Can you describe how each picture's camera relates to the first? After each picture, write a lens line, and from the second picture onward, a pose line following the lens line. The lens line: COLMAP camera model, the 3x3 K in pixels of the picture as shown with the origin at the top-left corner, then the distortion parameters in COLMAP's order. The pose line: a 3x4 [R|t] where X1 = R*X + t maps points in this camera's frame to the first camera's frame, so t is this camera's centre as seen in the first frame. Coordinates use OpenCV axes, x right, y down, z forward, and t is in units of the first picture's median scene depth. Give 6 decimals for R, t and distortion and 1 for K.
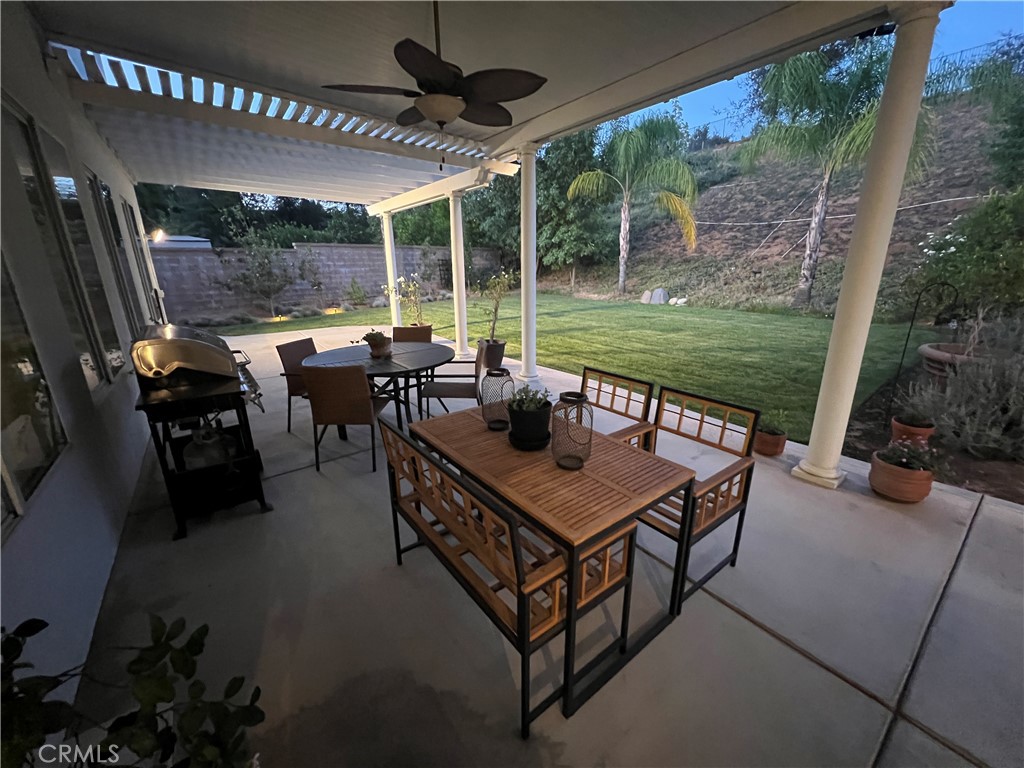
lens RADIAL K [[408.8, 0, 512.0], [0, 408.8, 383.7], [0, 0, 1]] dist [0.001490, -0.000221]
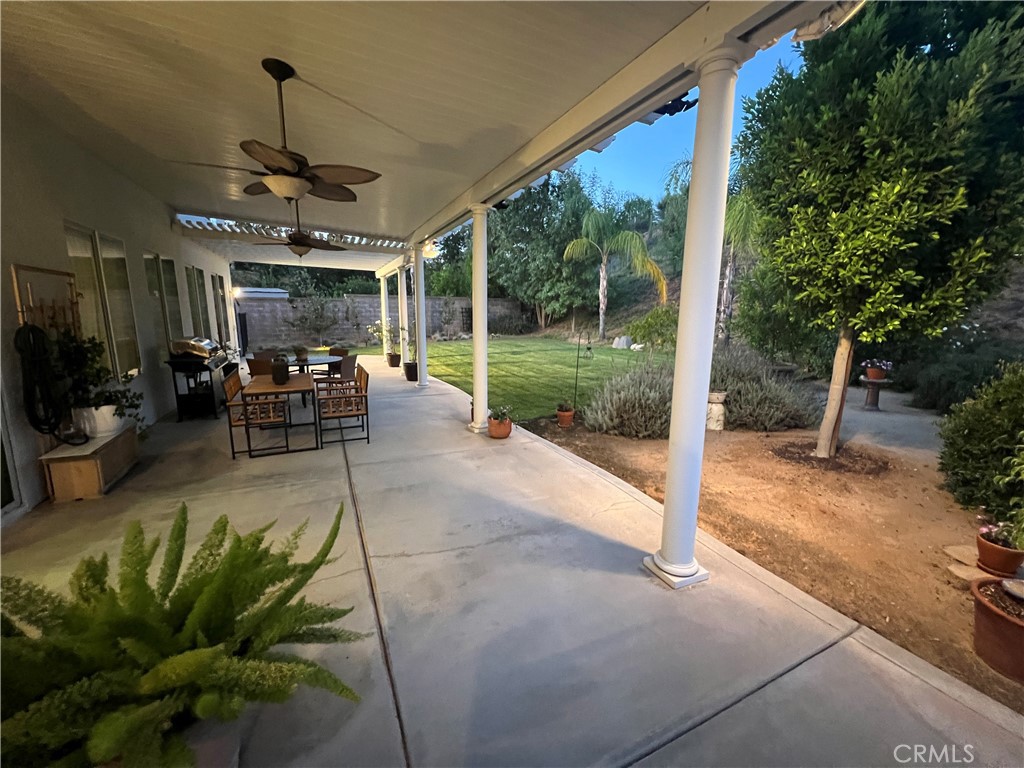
lens RADIAL K [[408.8, 0, 511.9], [0, 408.8, 383.9], [0, 0, 1]] dist [0.001490, -0.000221]
pose [[0.980085, 0.053076, -0.191355, 0.264360], [-0.073538, 0.992117, -0.101467, 0.043031], [0.184462, 0.113518, 0.976262, -0.172666]]
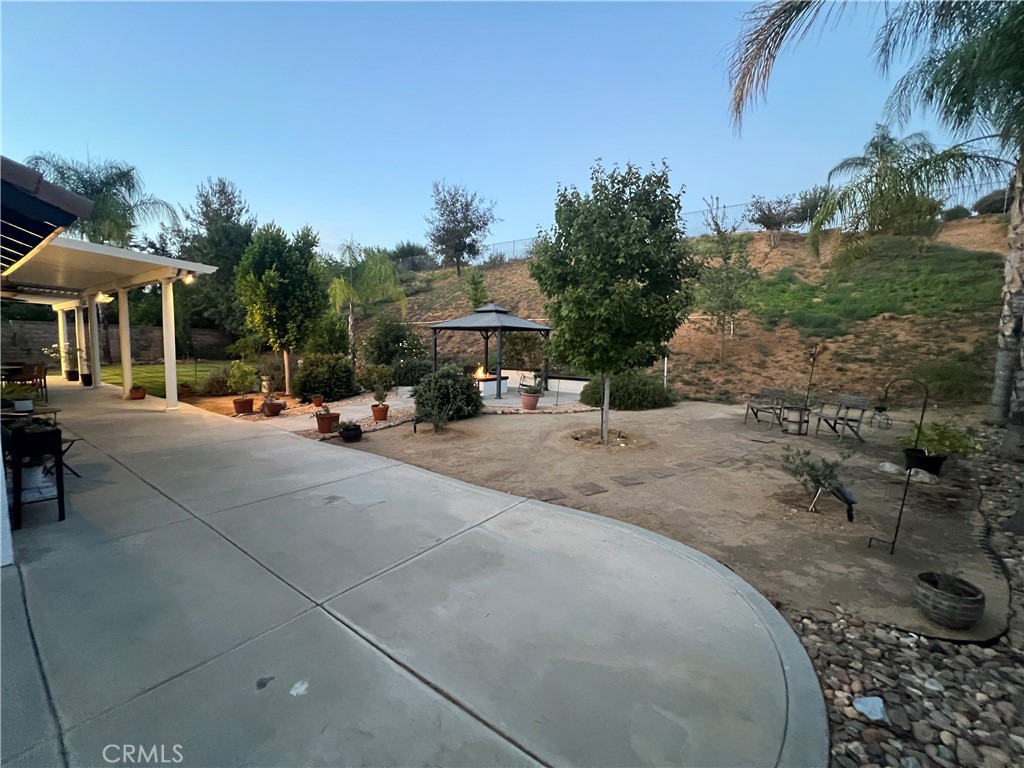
lens RADIAL K [[408.8, 0, 509.0], [0, 408.8, 381.6], [0, 0, 1]] dist [0.001490, -0.000221]
pose [[0.948502, 0.005423, 0.316724, 0.597063], [0.057517, 0.980285, -0.189031, 0.206689], [-0.311505, 0.197514, 0.929491, -0.733281]]
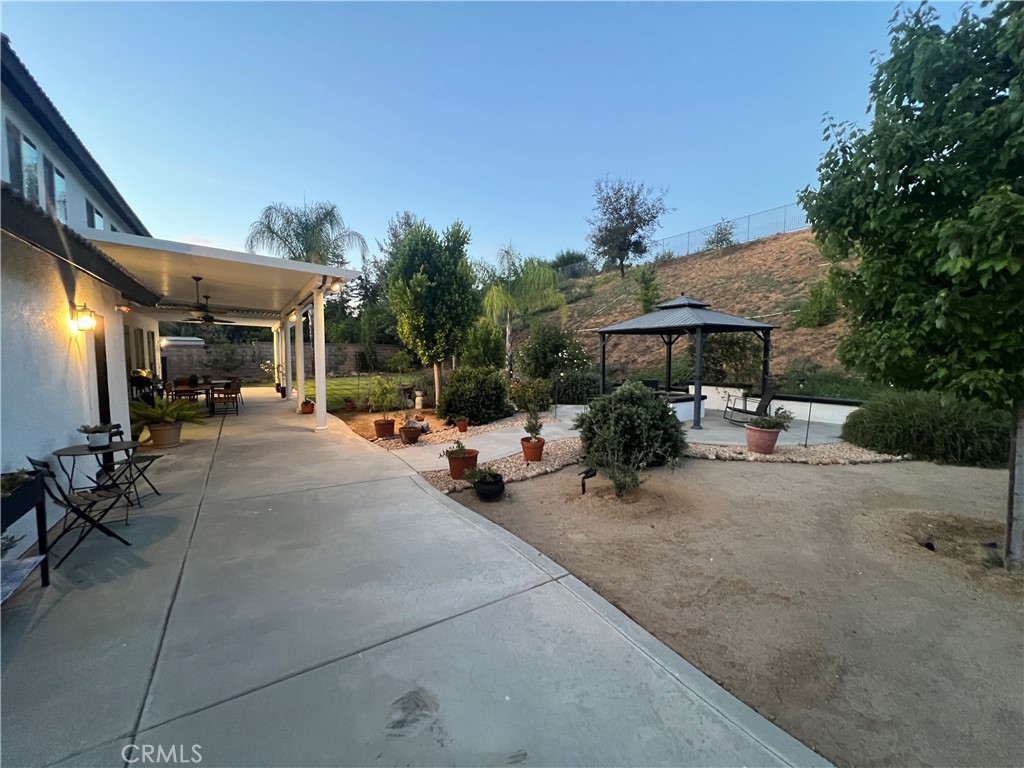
lens RADIAL K [[408.8, 0, 510.0], [0, 408.8, 381.2], [0, 0, 1]] dist [0.001490, -0.000221]
pose [[0.998303, 0.016278, -0.055916, 0.606428], [-0.028214, 0.975125, -0.219854, 0.154509], [0.050946, 0.221059, 0.973929, -0.549199]]
